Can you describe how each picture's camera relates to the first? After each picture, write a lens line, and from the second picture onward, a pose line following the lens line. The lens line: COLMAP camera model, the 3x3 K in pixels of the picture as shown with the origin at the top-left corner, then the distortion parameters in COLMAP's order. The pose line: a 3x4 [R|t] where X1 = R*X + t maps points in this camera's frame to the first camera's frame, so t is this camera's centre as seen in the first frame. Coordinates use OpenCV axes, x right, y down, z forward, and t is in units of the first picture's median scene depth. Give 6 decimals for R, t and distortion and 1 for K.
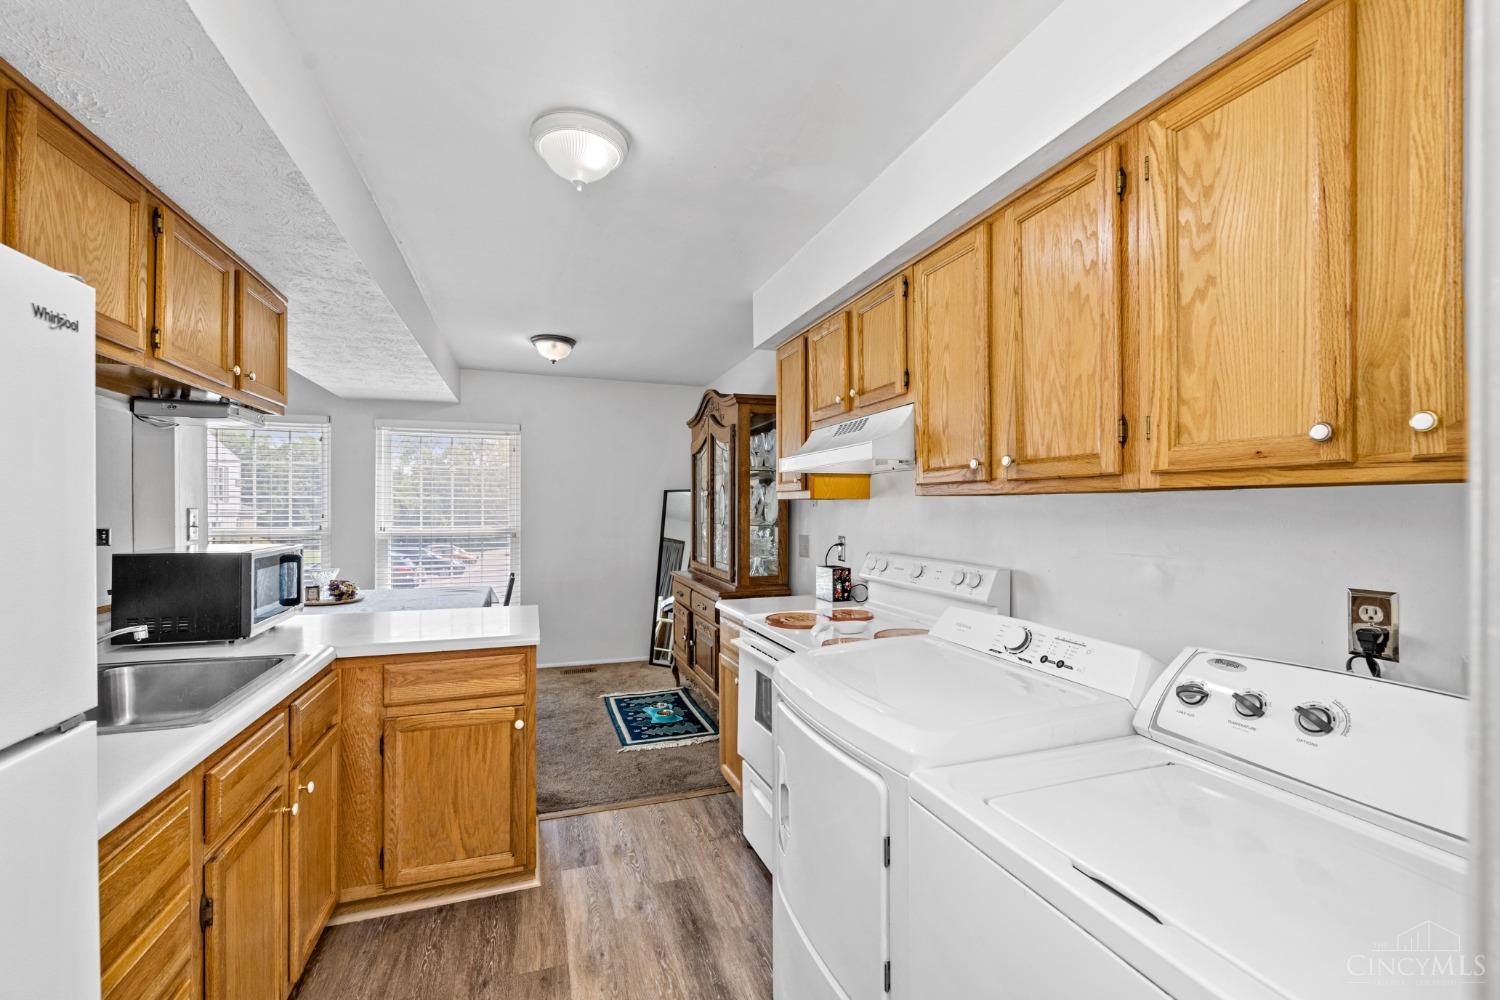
lens RADIAL K [[609.8, 0, 742.4], [0, 609.8, 493.0], [0, 0, 1]] dist [-0.000739, -0.000083]
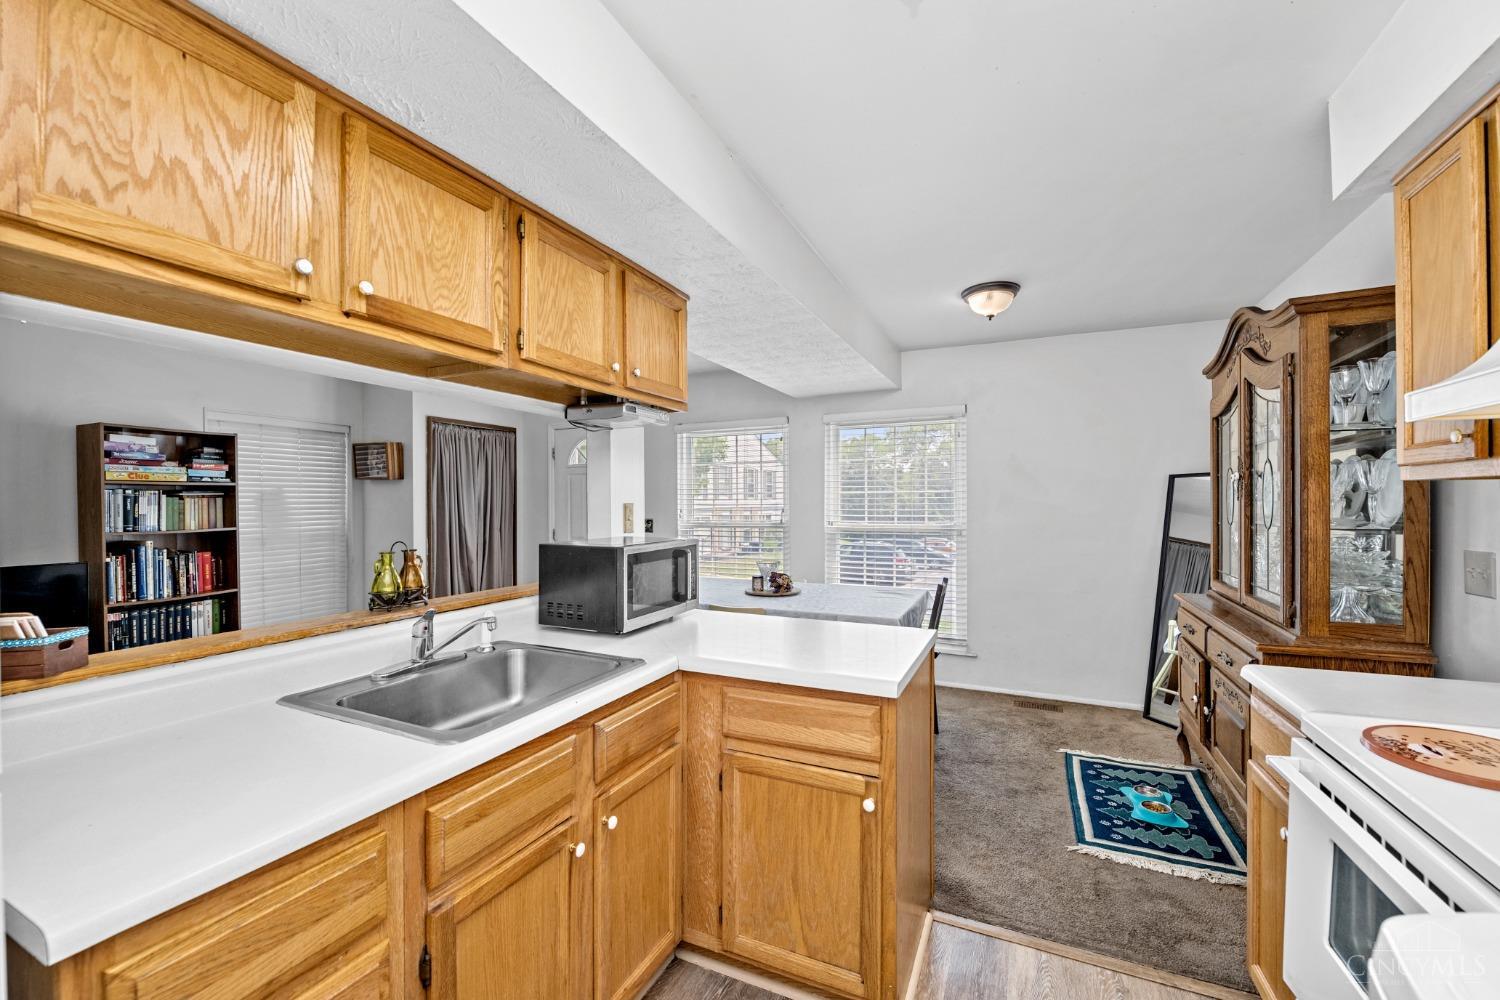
lens RADIAL K [[607.5, 0, 742.2], [0, 607.5, 504.1], [0, 0, 1]] dist [-0.010959, -0.000281]
pose [[0.713293, -0.003999, -0.700855, 0.014017], [0.023313, 0.999566, 0.018024, 0.007212], [0.700479, -0.029195, 0.713076, 0.232823]]
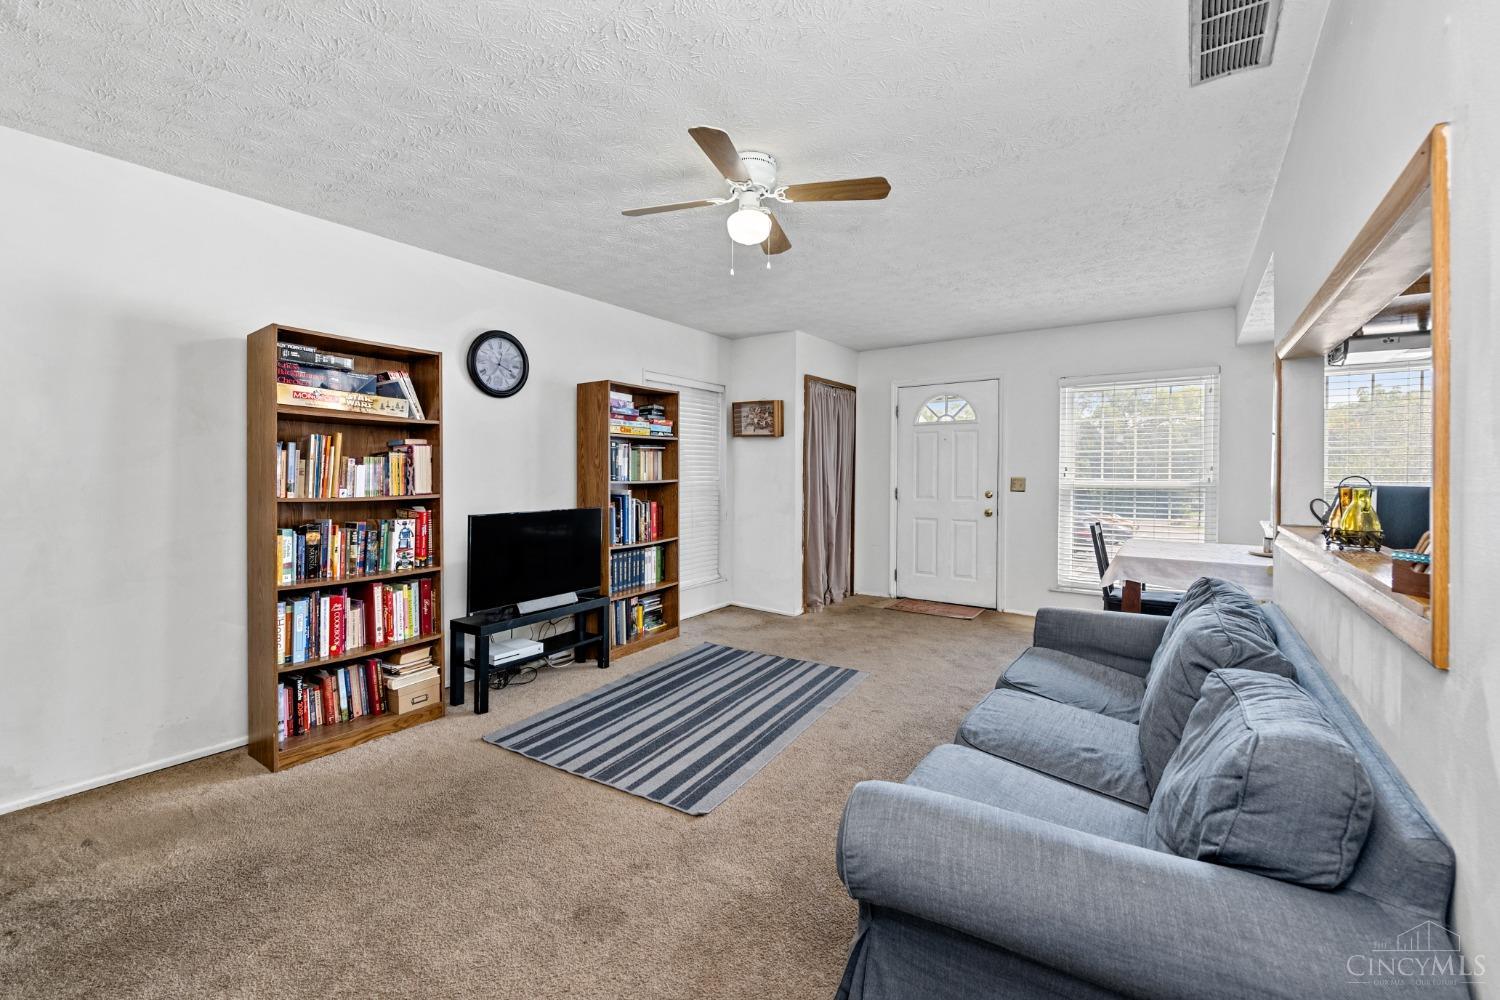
lens RADIAL K [[606.5, 0, 736.9], [0, 606.5, 477.4], [0, 0, 1]] dist [-0.001468, -0.000124]
pose [[0.570691, 0.005703, -0.821145, -0.392180], [0.019095, 0.999613, 0.020214, 0.022998], [0.820943, -0.027215, 0.570361, -0.221840]]
